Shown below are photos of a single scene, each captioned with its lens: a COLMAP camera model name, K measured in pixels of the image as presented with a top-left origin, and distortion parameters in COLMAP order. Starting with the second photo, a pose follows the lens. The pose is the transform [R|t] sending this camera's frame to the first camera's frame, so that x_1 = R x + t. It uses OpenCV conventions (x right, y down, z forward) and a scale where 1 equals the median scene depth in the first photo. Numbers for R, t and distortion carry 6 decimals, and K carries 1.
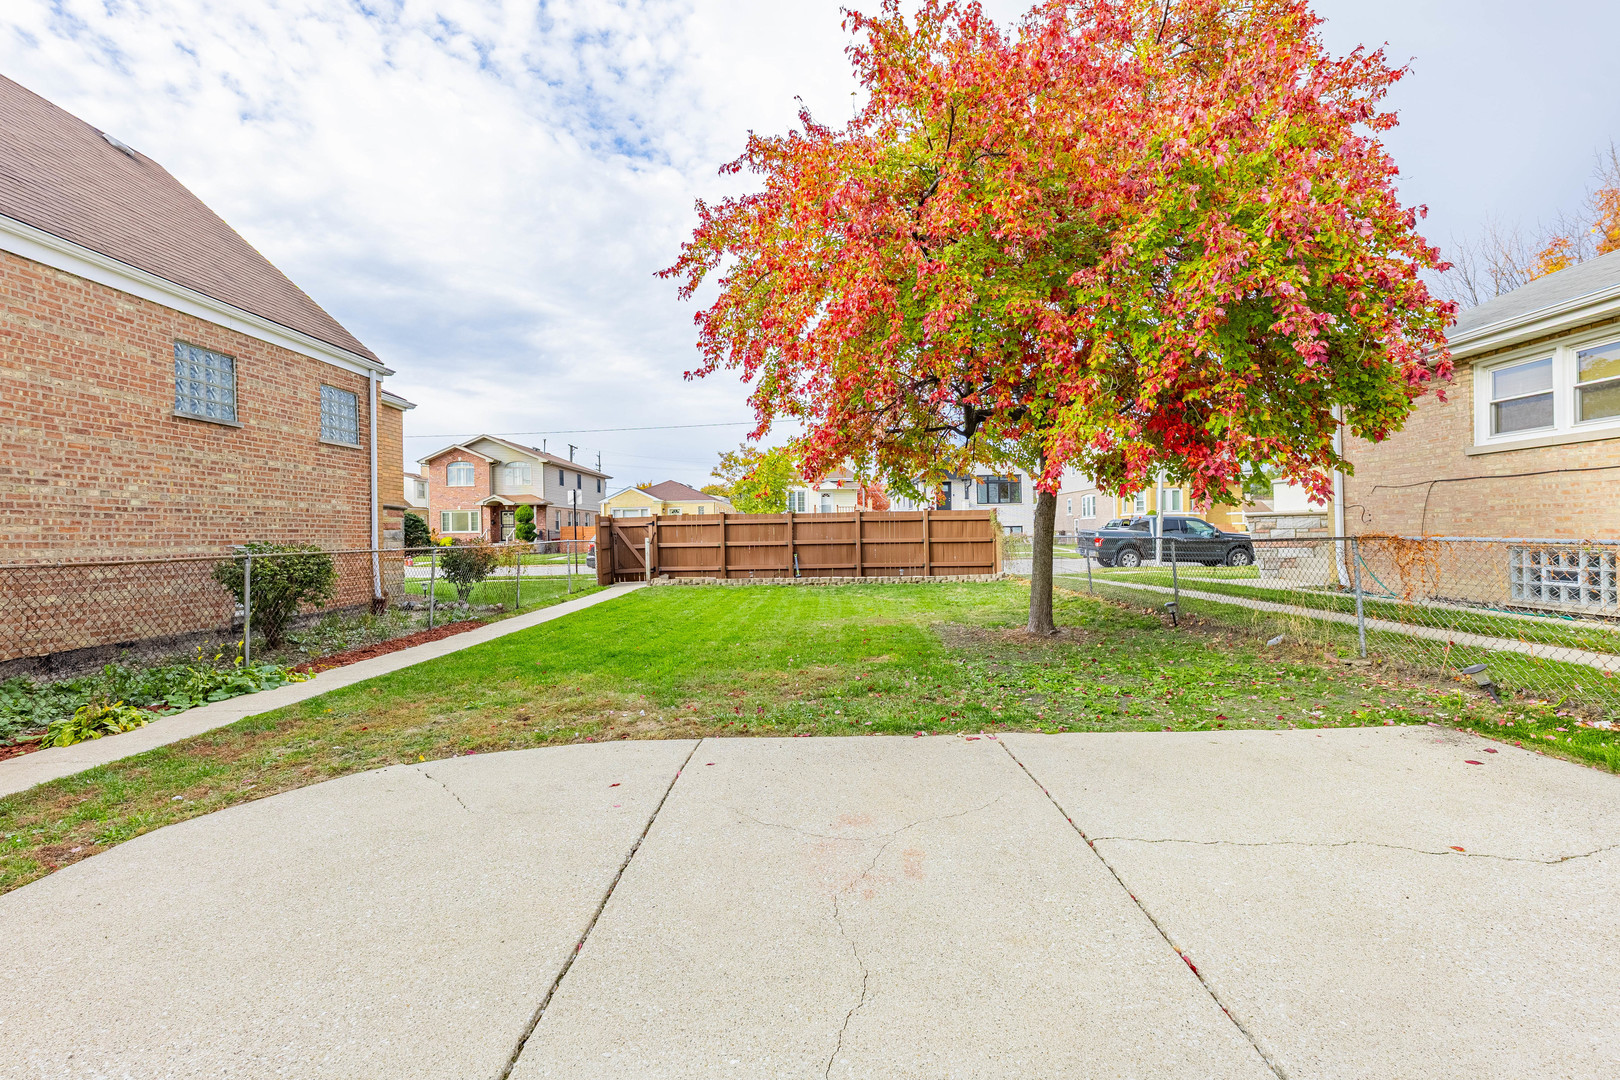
lens RADIAL K [[683.4, 0, 784.0], [0, 683.4, 527.4], [0, 0, 1]] dist [0.001734, 0.000087]
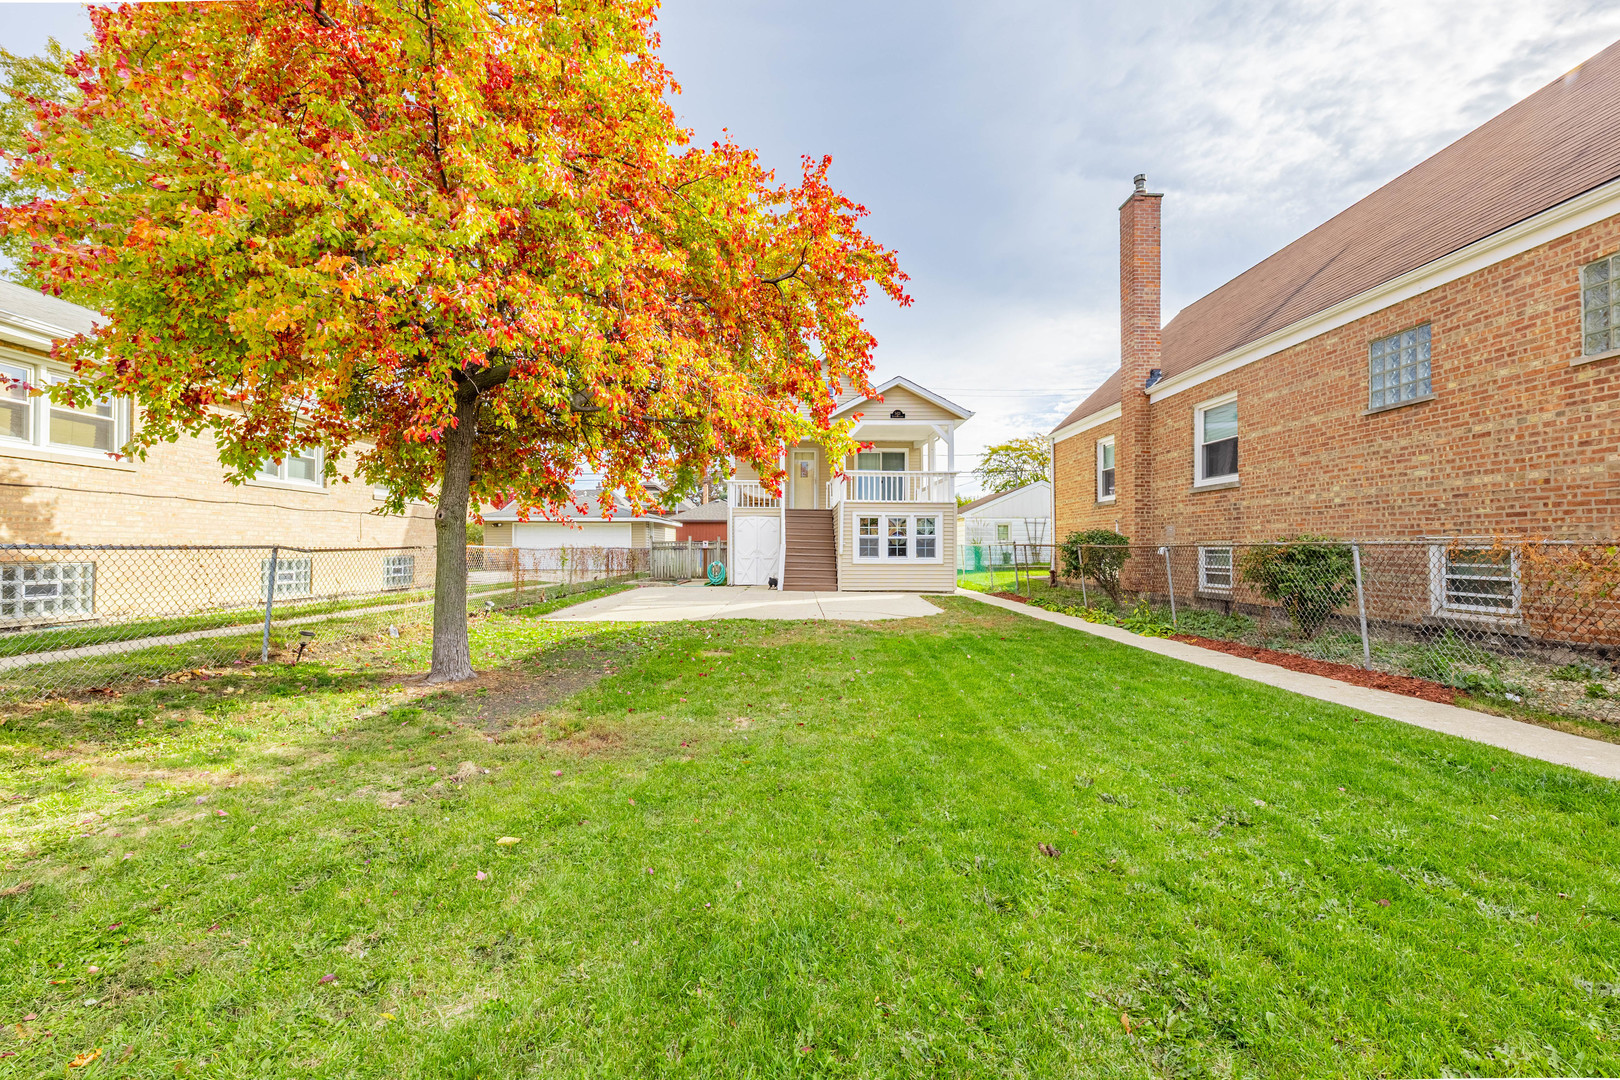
lens RADIAL K [[643.1, 0, 809.2], [0, 643.1, 531.9], [0, 0, 1]] dist [0.000514, 0.000006]
pose [[-0.997015, 0.016536, -0.075420, 0.060622], [0.019193, 0.999216, -0.034632, 0.037250], [0.074788, -0.035976, -0.996550, 1.877800]]
